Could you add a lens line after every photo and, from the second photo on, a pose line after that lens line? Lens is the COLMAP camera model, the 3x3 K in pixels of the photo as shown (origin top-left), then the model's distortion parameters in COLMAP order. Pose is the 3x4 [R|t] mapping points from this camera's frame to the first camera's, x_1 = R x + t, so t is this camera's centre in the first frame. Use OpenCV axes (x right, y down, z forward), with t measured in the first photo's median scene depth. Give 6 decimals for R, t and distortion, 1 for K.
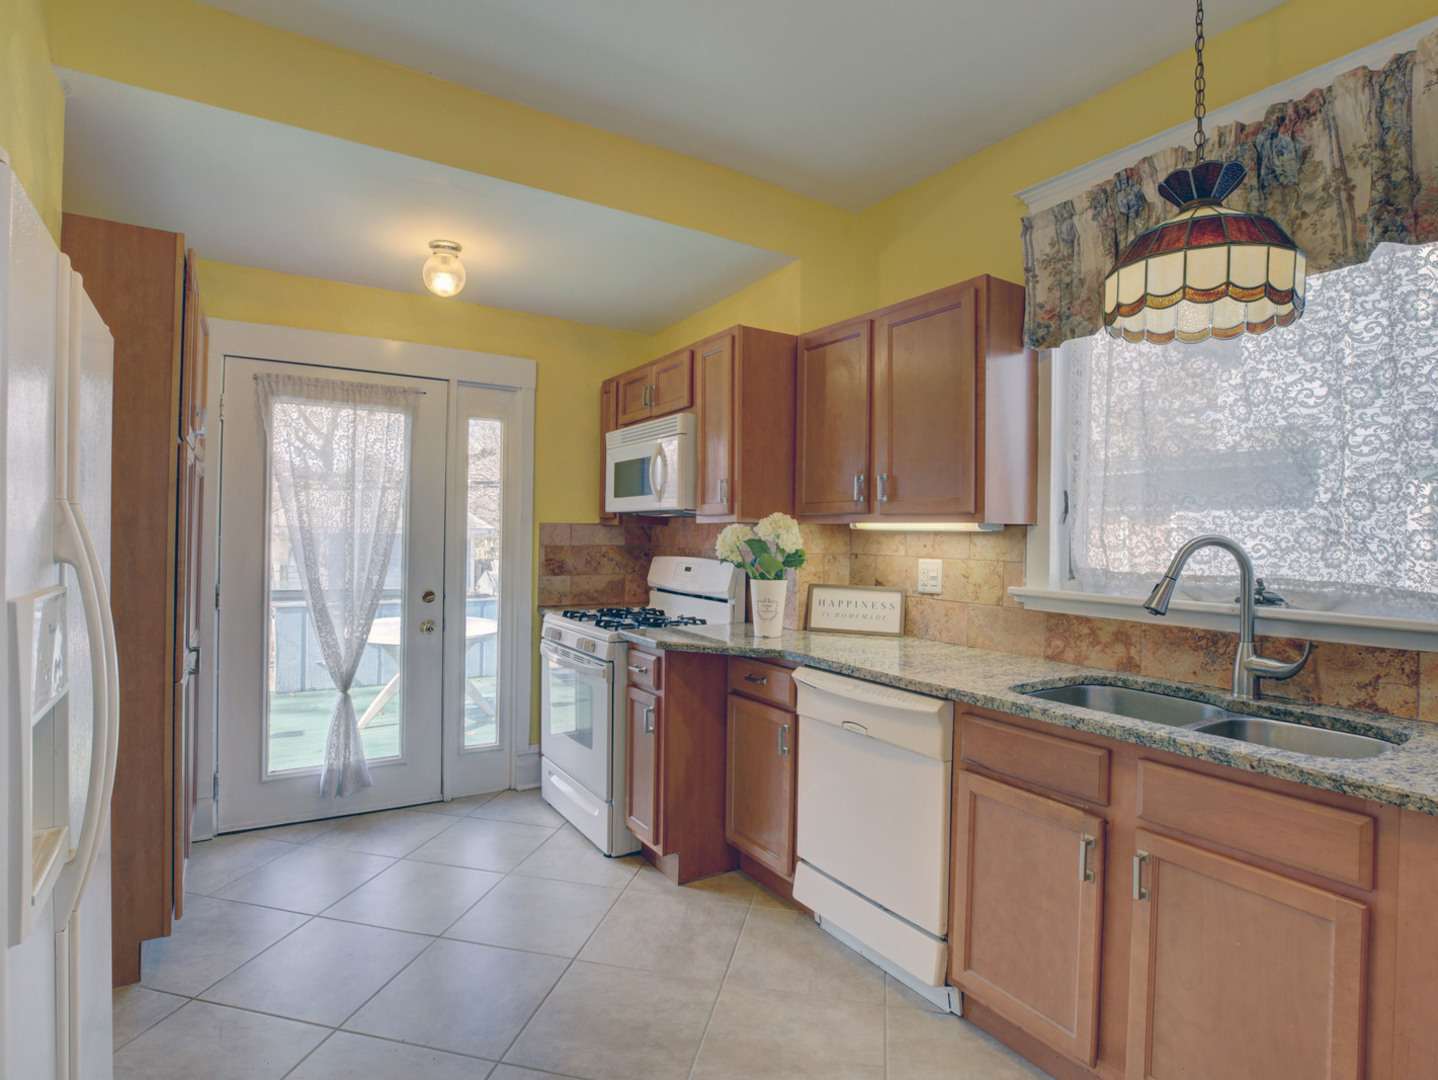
lens RADIAL K [[752.7, 0, 716.0], [0, 752.7, 537.9], [0, 0, 1]] dist [-0.018203, -0.000112]
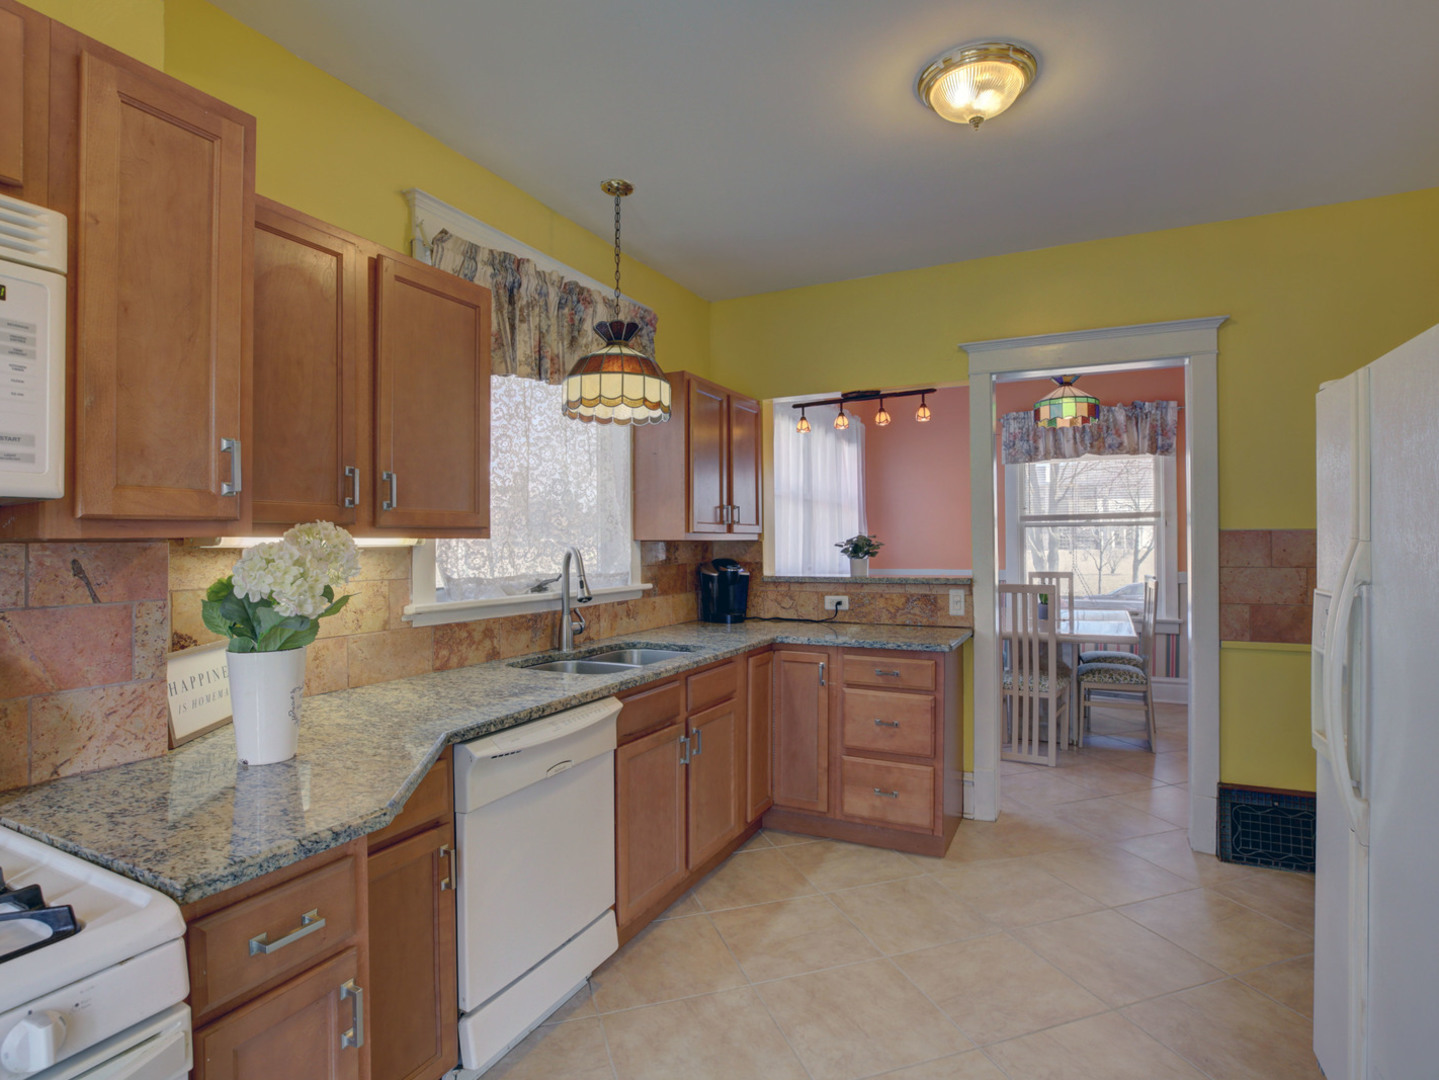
lens RADIAL K [[753.2, 0, 718.4], [0, 753.2, 537.0], [0, 0, 1]] dist [-0.018203, -0.000112]
pose [[-0.508704, -0.007405, 0.860910, -0.639750], [0.001863, 0.999951, 0.009701, -0.030328], [-0.860940, 0.006539, -0.508665, 1.208894]]
